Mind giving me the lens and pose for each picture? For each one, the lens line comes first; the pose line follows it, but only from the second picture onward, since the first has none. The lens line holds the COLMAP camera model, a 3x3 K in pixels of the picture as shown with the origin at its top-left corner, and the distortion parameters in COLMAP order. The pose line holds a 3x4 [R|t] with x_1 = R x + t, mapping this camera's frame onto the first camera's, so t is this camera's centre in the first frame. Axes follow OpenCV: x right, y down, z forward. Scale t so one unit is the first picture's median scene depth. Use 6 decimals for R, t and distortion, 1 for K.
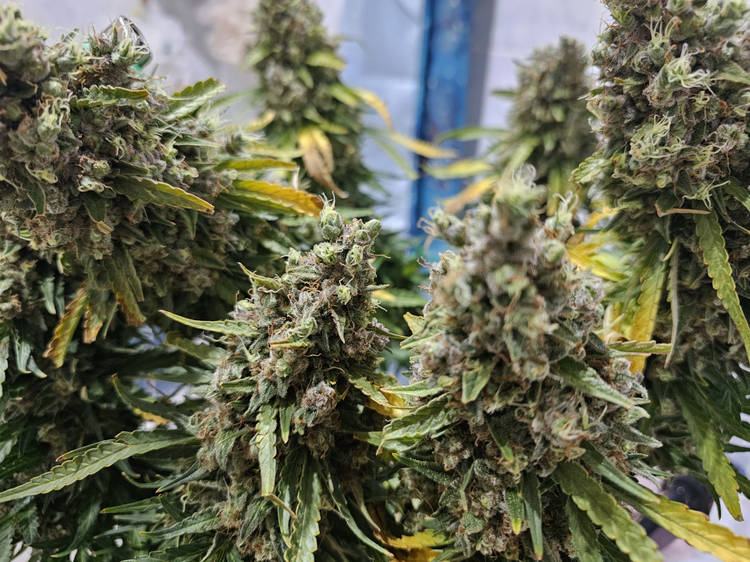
lens RADIAL K [[506.6, 0, 377.5], [0, 506.6, 284.8], [0, 0, 1]] dist [0.005564, -0.011306]
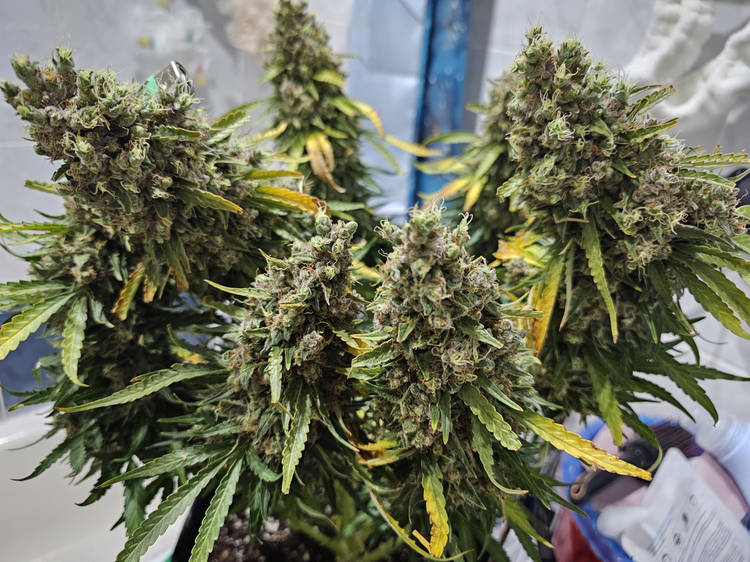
lens RADIAL K [[506.6, 0, 375.0], [0, 506.6, 277.6], [0, 0, 1]] dist [0.005564, -0.011306]
pose [[0.999333, 0.027099, -0.024483, 0.089948], [-0.026290, 0.999117, 0.032786, -0.015814], [0.025350, -0.032121, 0.999162, -0.411399]]
